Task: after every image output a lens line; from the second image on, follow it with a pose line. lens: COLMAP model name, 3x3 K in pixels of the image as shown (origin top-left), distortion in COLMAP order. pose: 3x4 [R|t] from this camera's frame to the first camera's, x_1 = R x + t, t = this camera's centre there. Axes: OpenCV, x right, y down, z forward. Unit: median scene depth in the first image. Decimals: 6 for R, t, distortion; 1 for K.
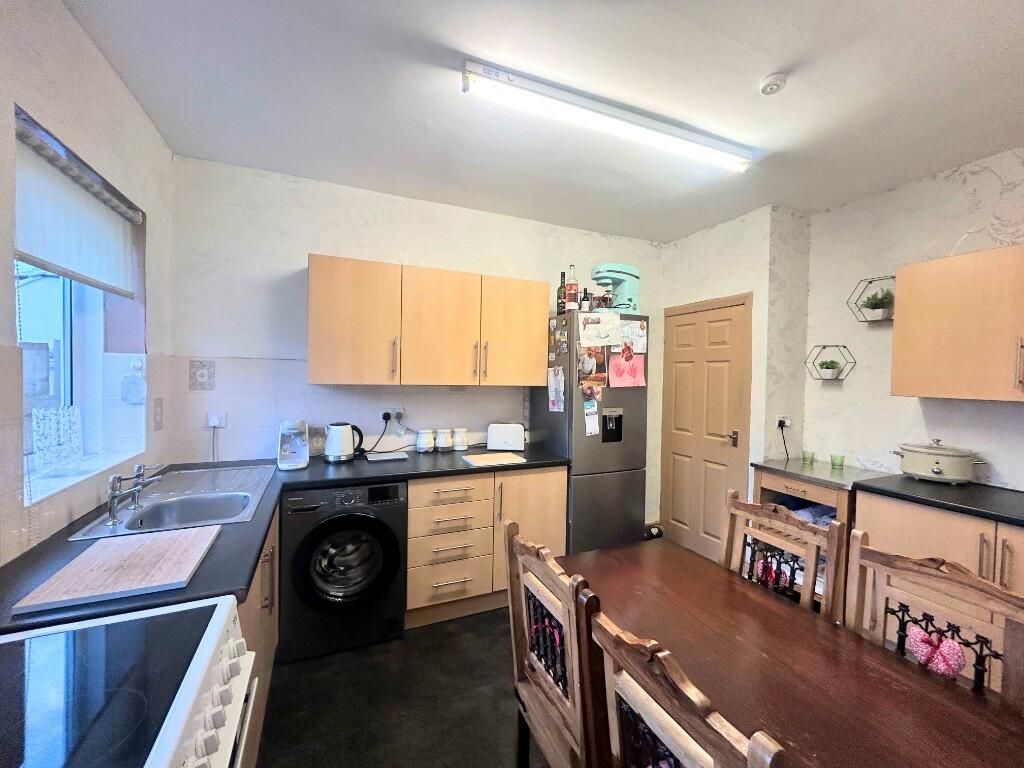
lens RADIAL K [[411.5, 0, 510.5], [0, 411.5, 383.4], [0, 0, 1]] dist [-0.002982, -0.000606]
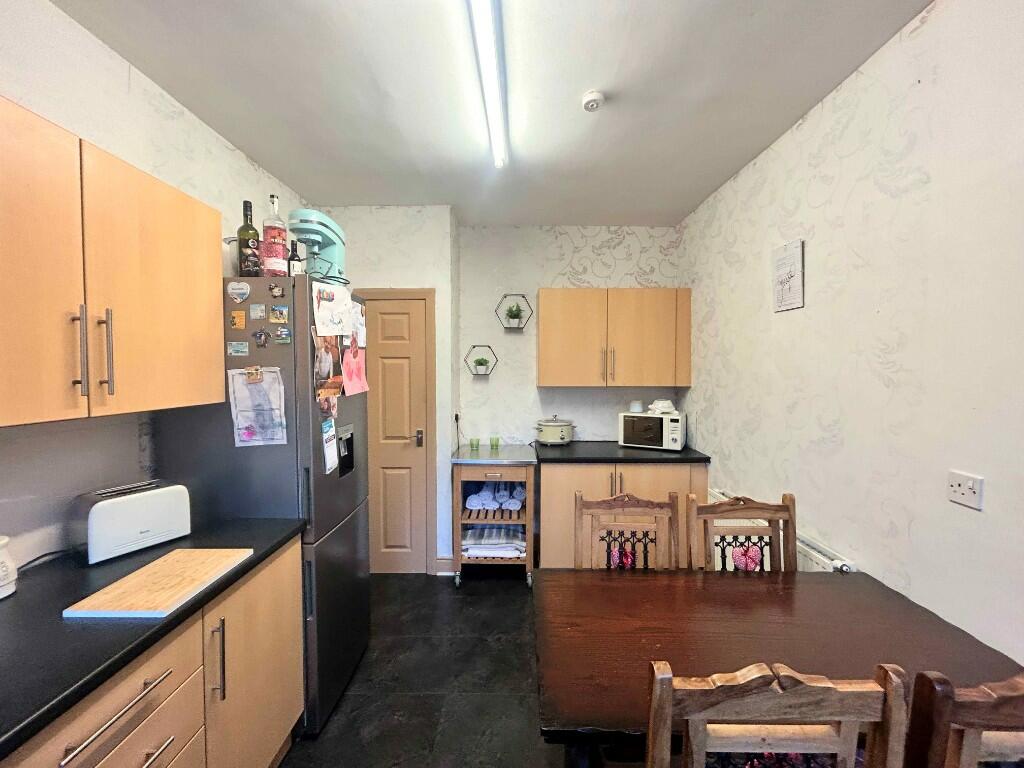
lens RADIAL K [[411.5, 0, 511.7], [0, 411.5, 382.6], [0, 0, 1]] dist [-0.002982, -0.000606]
pose [[0.411424, -0.048300, 0.910163, -0.273079], [0.028304, 0.998790, 0.040209, -0.033354], [-0.911004, 0.009218, 0.412294, 0.462998]]
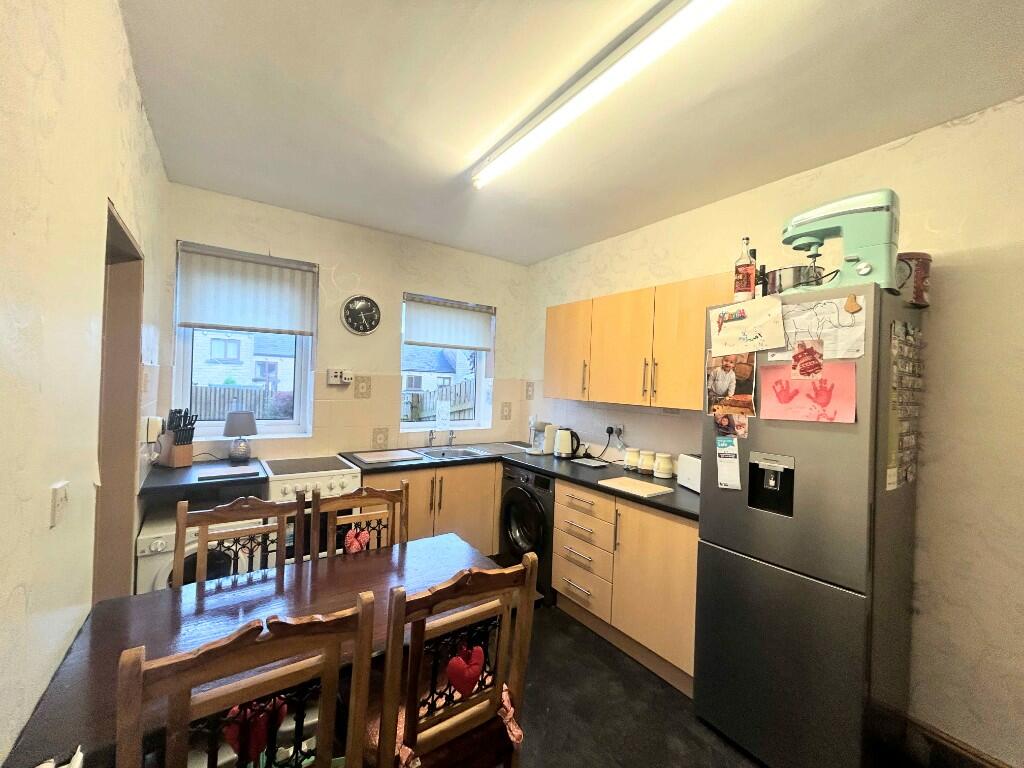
lens RADIAL K [[411.5, 0, 511.5], [0, 411.5, 383.1], [0, 0, 1]] dist [-0.002982, -0.000606]
pose [[0.200860, -0.010882, -0.979560, 0.771581], [-0.060989, 0.997860, -0.023591, -0.006034], [0.977720, 0.064481, 0.199766, 0.515020]]
